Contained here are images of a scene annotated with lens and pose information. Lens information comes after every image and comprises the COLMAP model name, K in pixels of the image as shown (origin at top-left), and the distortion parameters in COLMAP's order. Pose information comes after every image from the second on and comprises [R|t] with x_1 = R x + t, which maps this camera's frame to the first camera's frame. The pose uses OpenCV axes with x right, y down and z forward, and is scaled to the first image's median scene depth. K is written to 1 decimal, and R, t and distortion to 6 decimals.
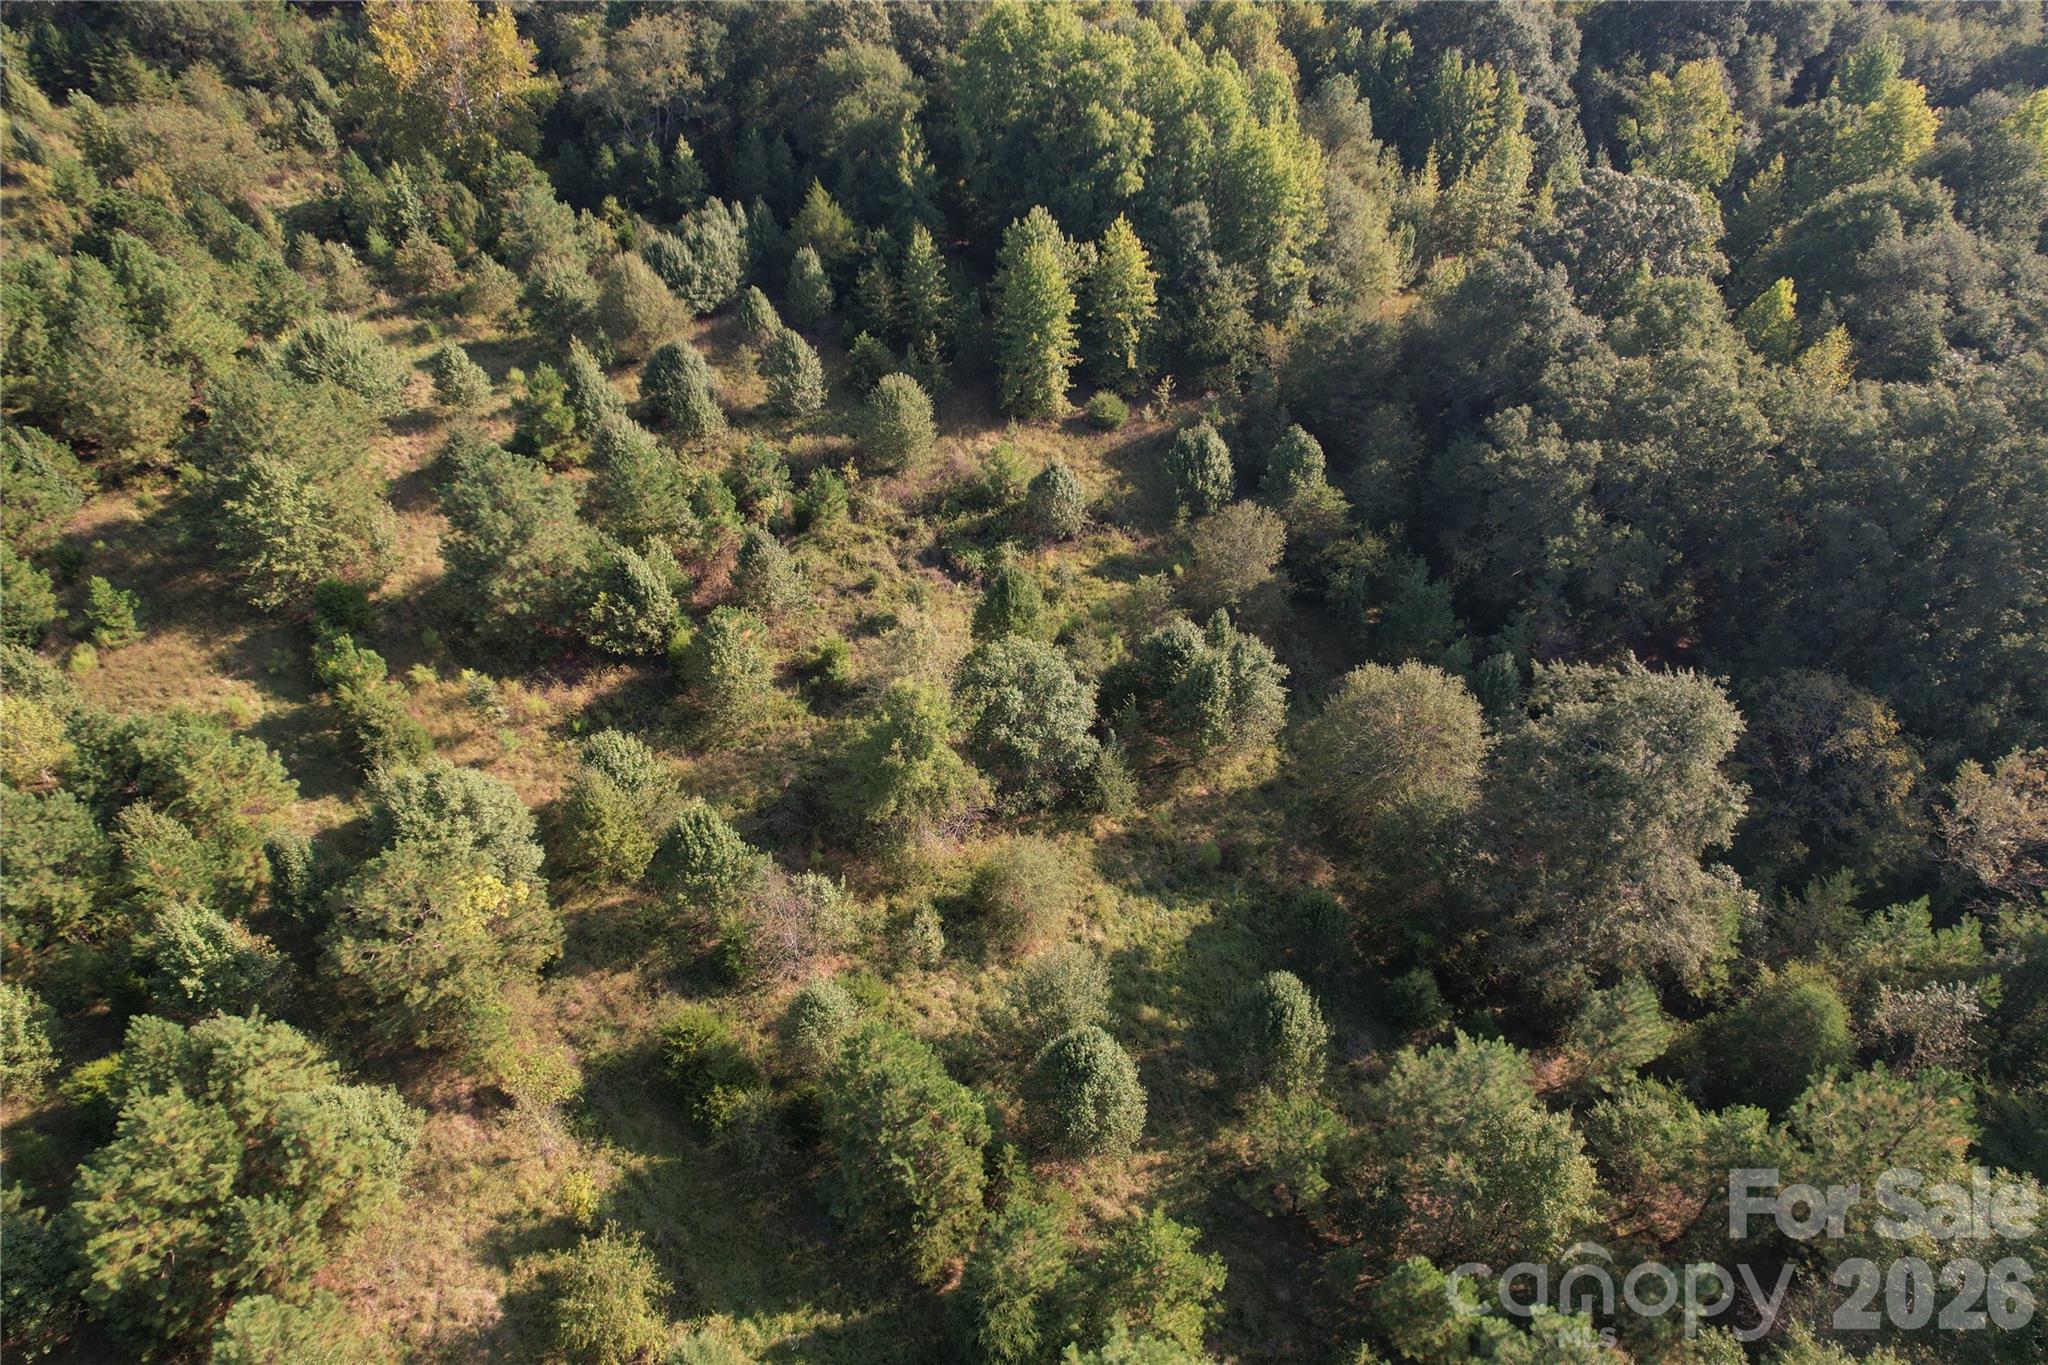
lens RADIAL K [[1300.6, 0, 1032.8], [0, 1300.6, 653.2], [0, 0, 1]] dist [-0.064552, 0.057767]
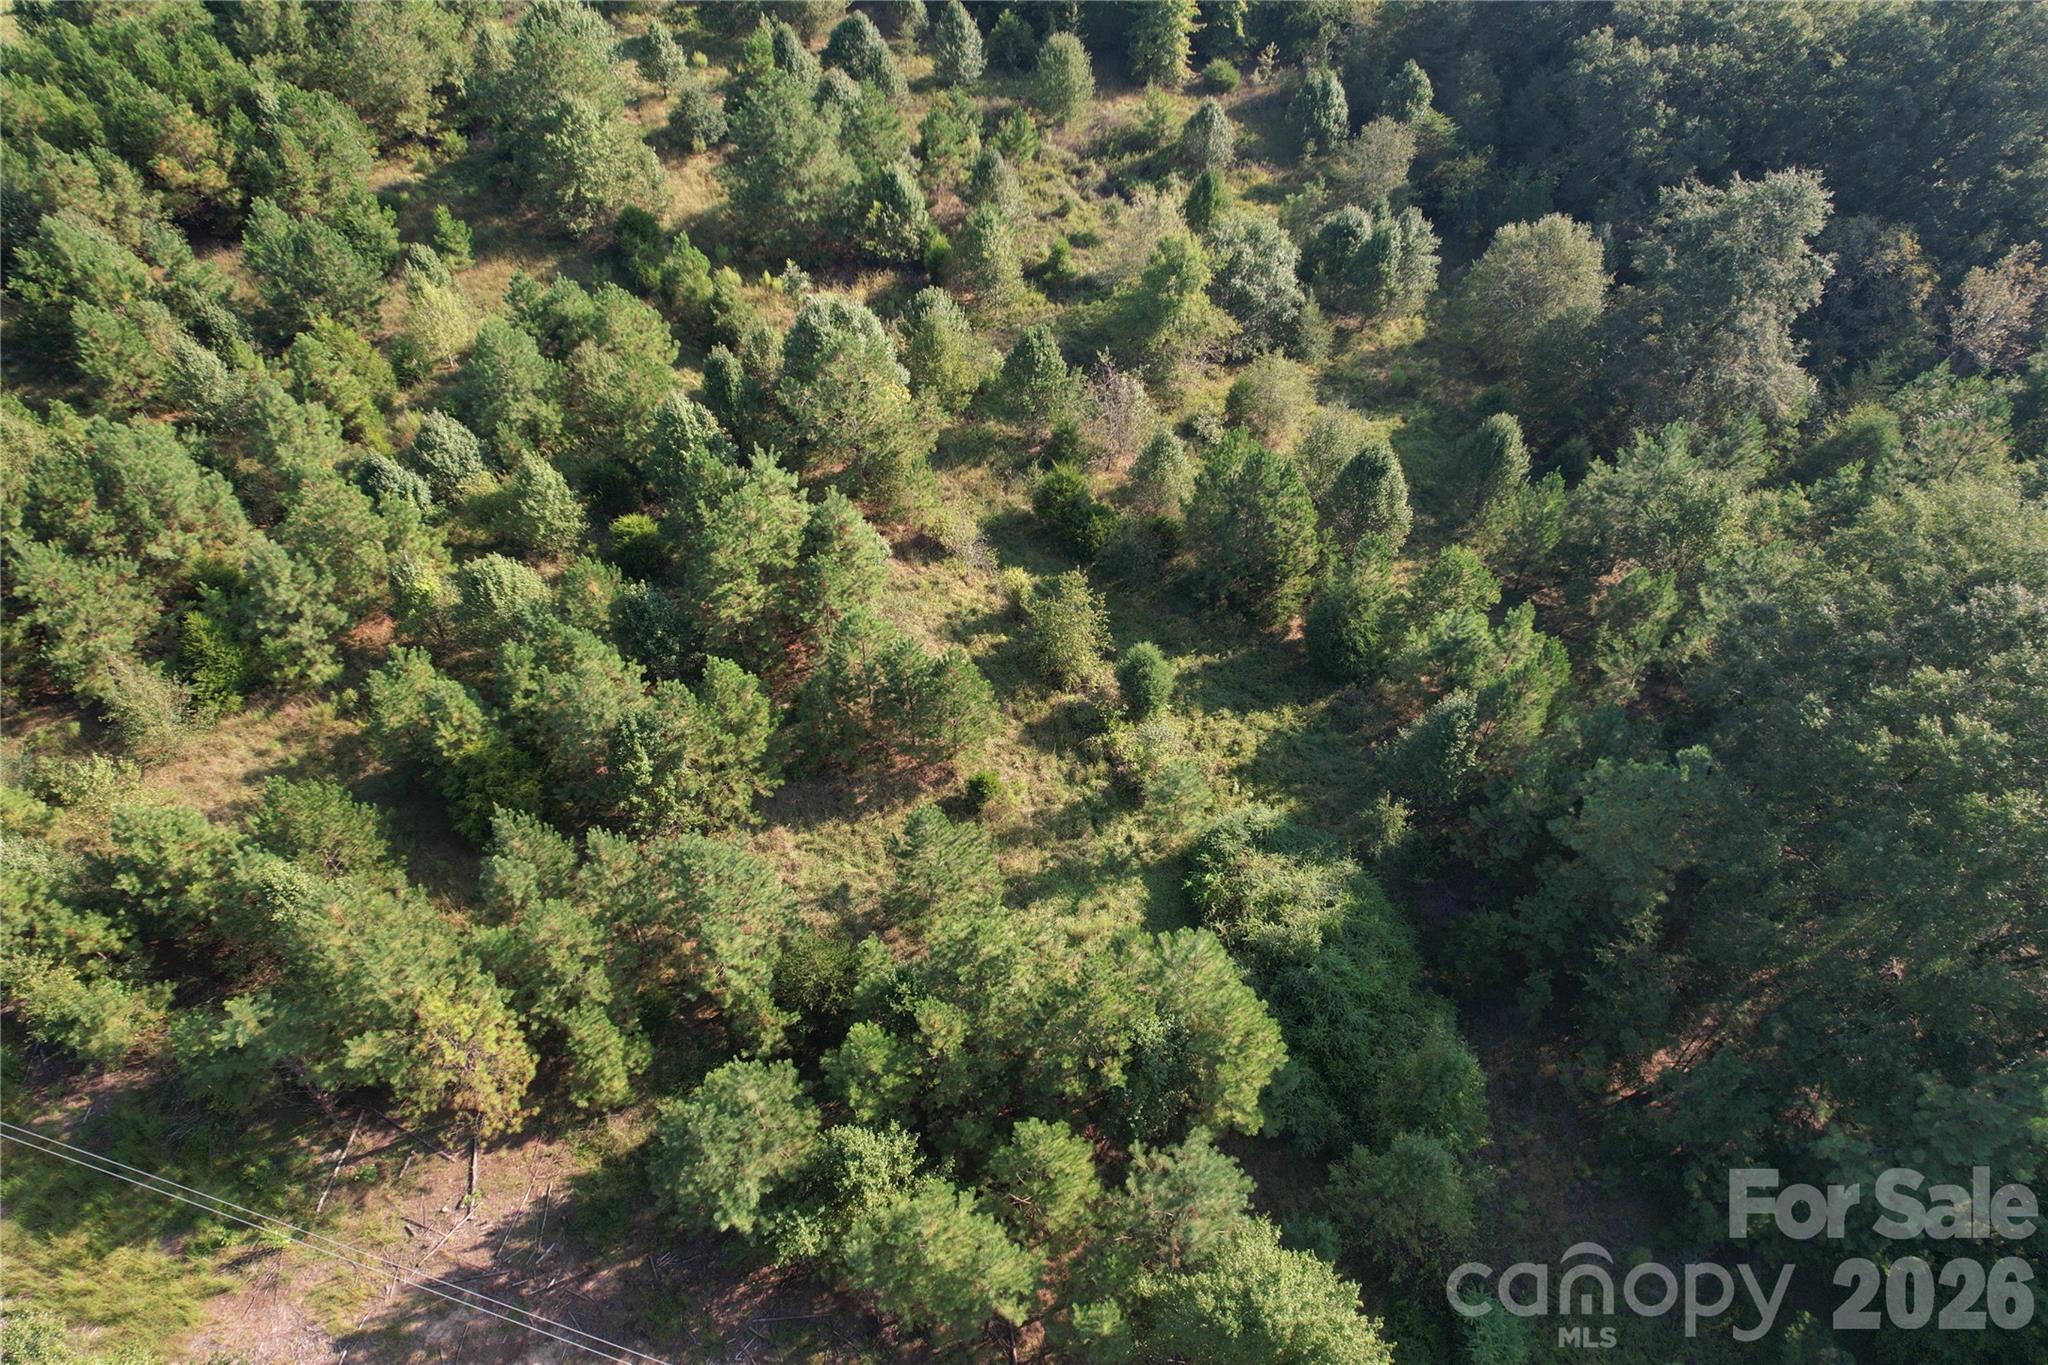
lens RADIAL K [[1300.6, 0, 1032.8], [0, 1300.6, 653.2], [0, 0, 1]] dist [-0.064552, 0.057767]
pose [[0.995568, -0.067978, 0.064993, -0.286319], [0.059280, 0.990068, 0.127482, 0.215315], [-0.073013, -0.123064, 0.989709, -0.228396]]
